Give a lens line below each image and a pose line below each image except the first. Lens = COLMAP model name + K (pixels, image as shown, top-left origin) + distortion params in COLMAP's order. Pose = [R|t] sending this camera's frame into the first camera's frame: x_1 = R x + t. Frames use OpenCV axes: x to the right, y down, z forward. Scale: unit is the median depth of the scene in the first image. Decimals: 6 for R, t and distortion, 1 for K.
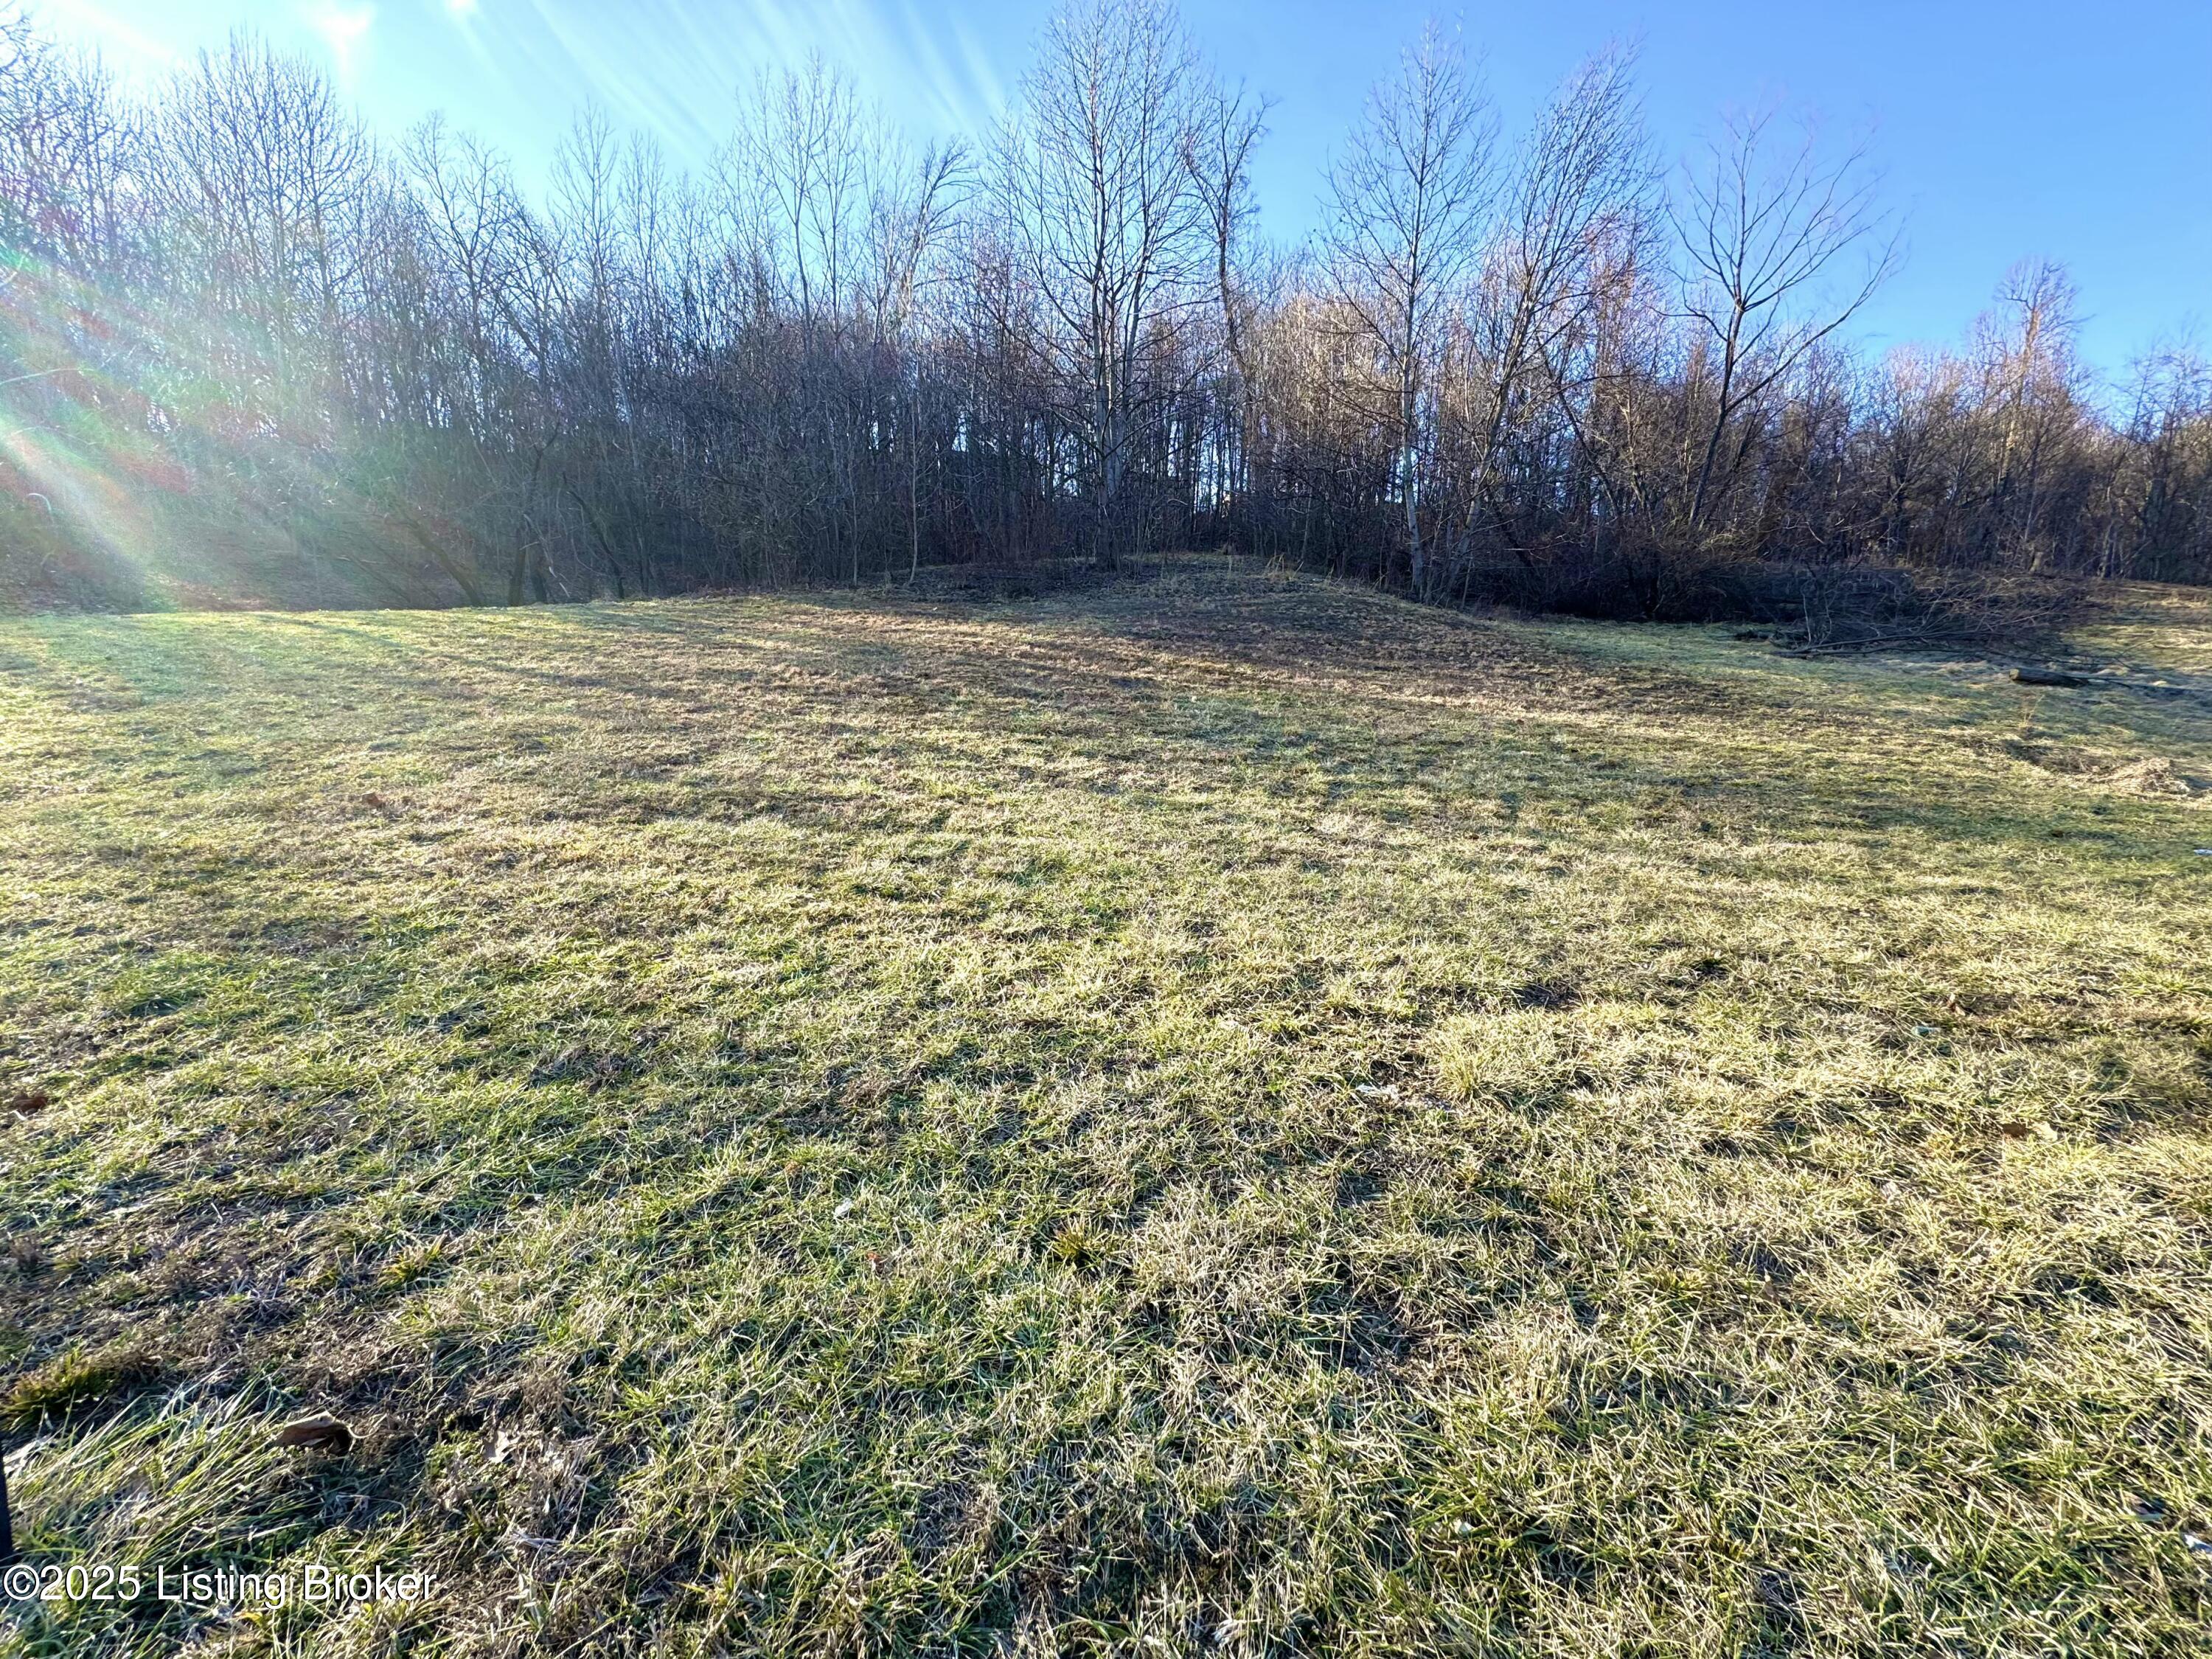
lens RADIAL K [[886.8, 0, 1105.7], [0, 886.8, 832.9], [0, 0, 1]] dist [0.000276, 0.000049]
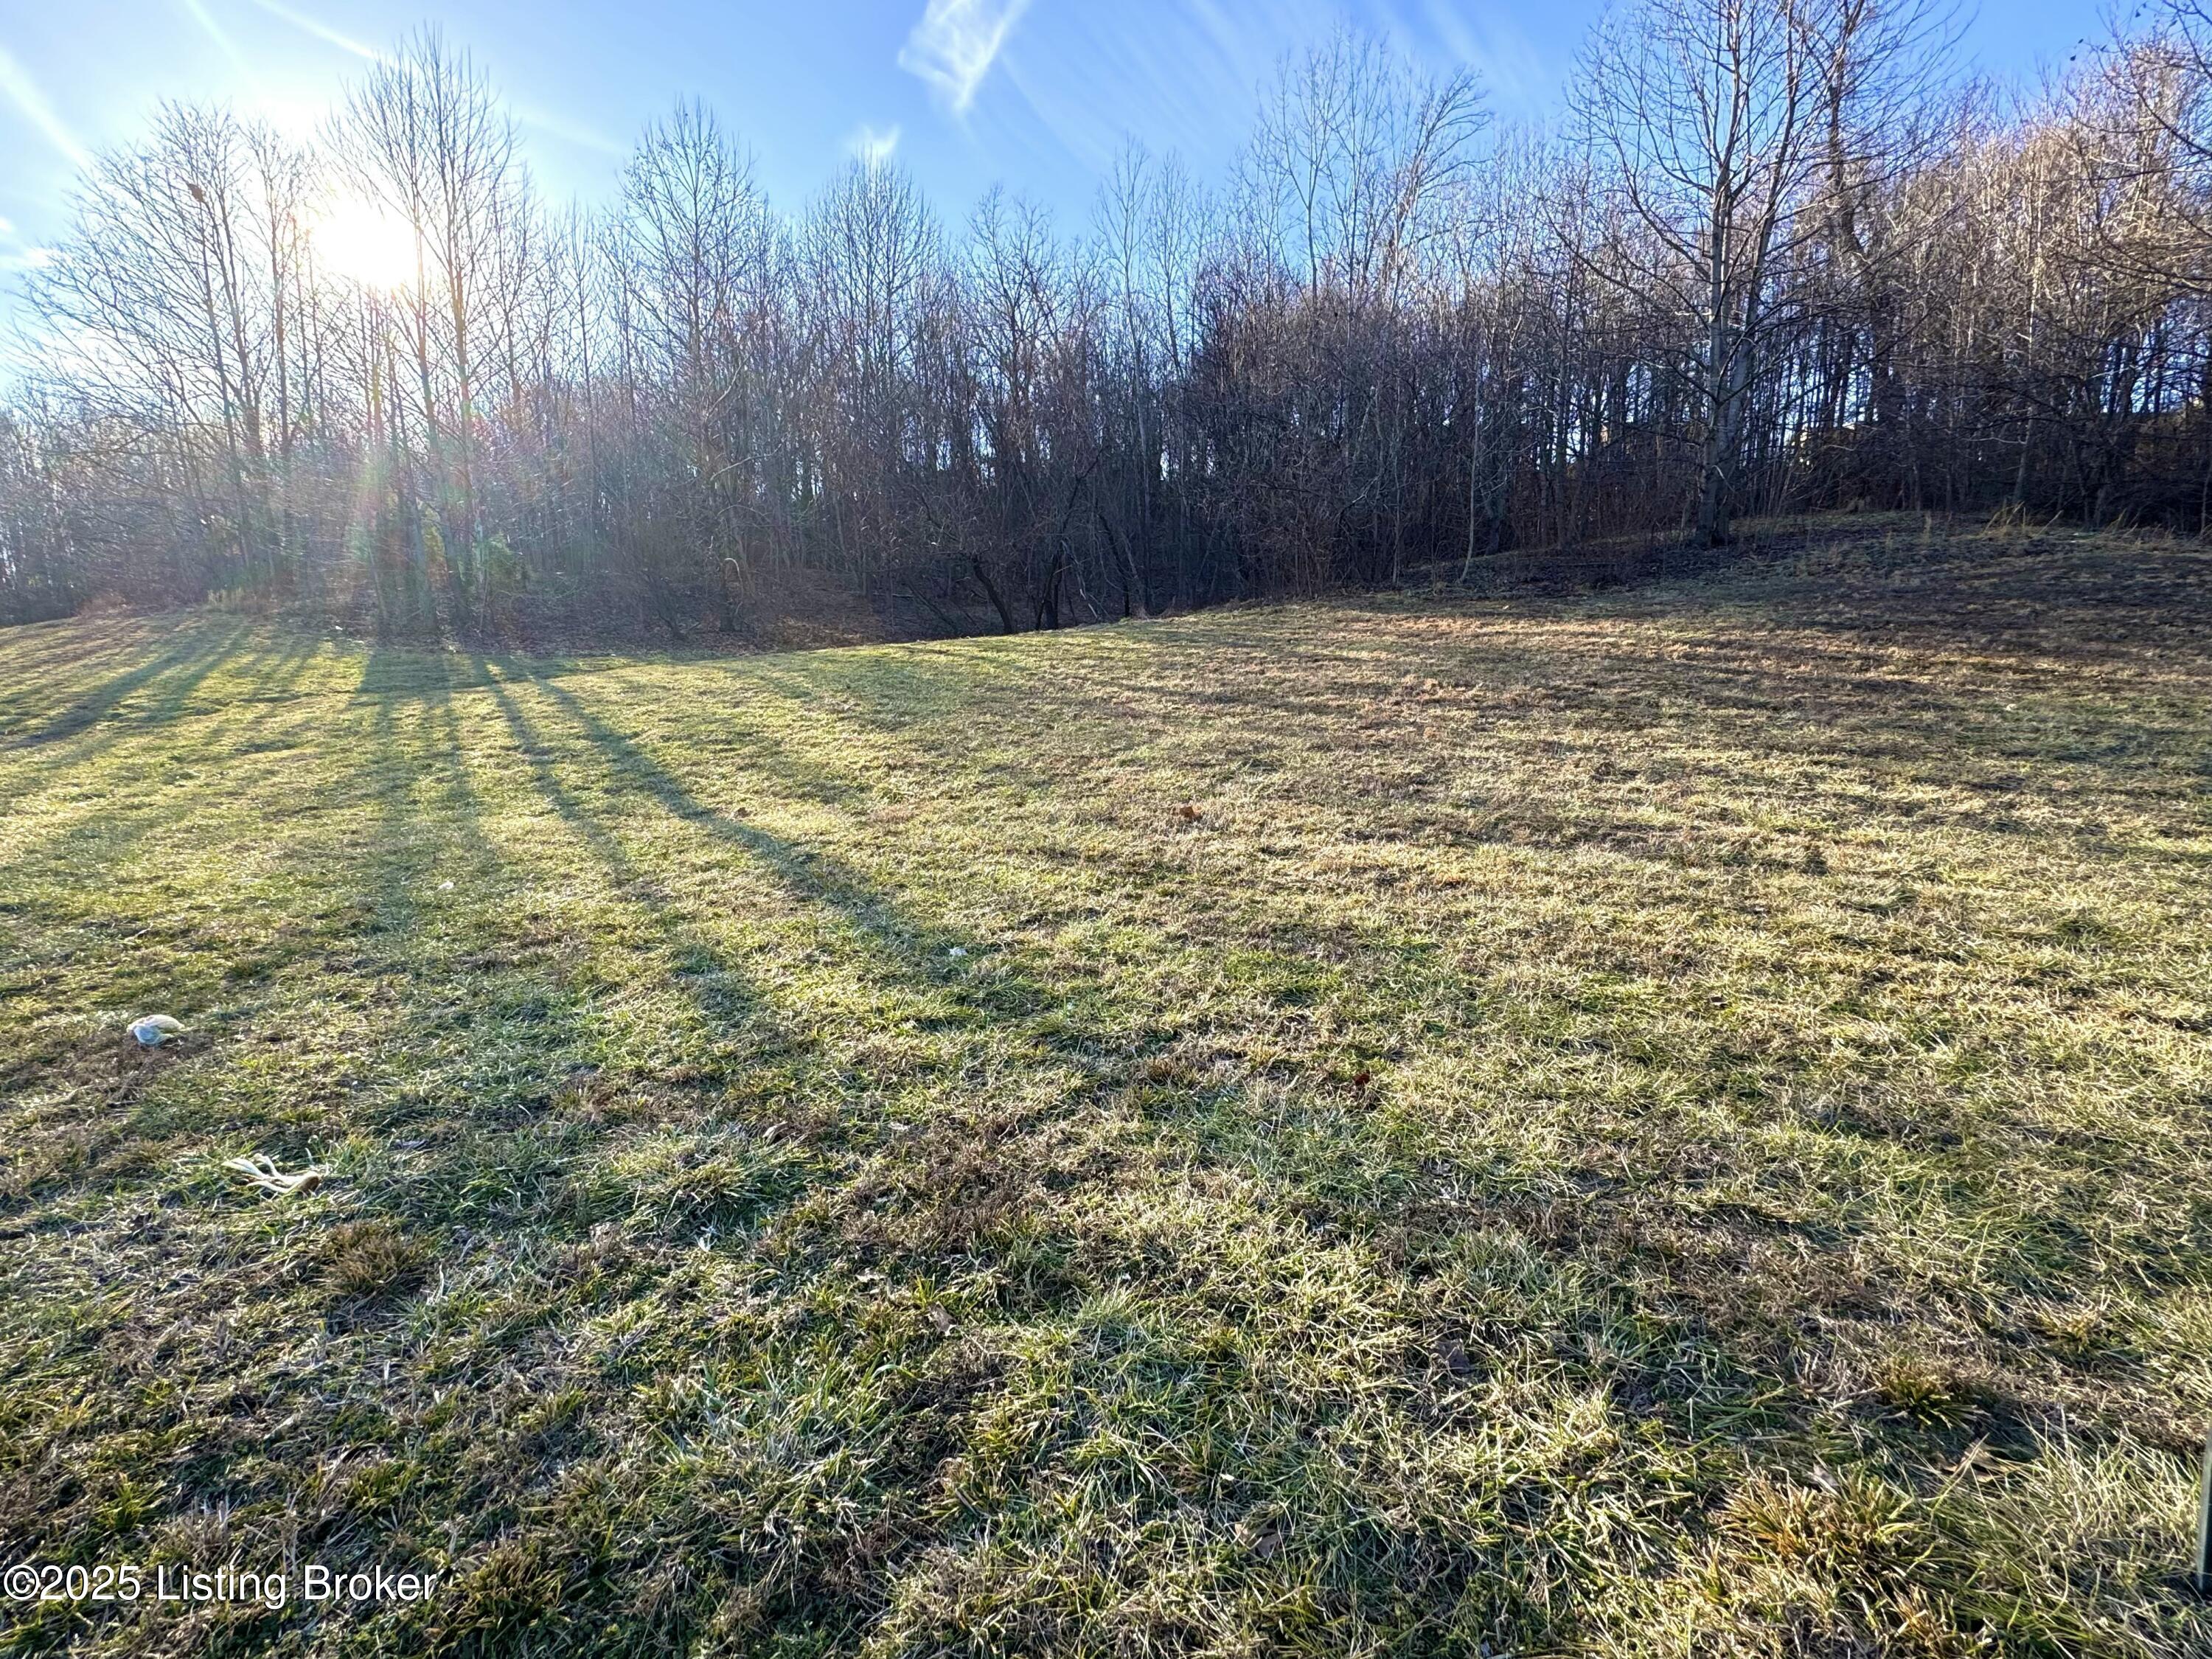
lens RADIAL K [[969.5, 0, 1105.8], [0, 969.5, 827.4], [0, 0, 1]] dist [-0.002725, -0.000099]
pose [[0.896523, 0.039812, -0.441204, -0.268520], [-0.051048, 0.998603, -0.013621, 0.001680], [0.440046, 0.034734, 0.897303, -0.086306]]
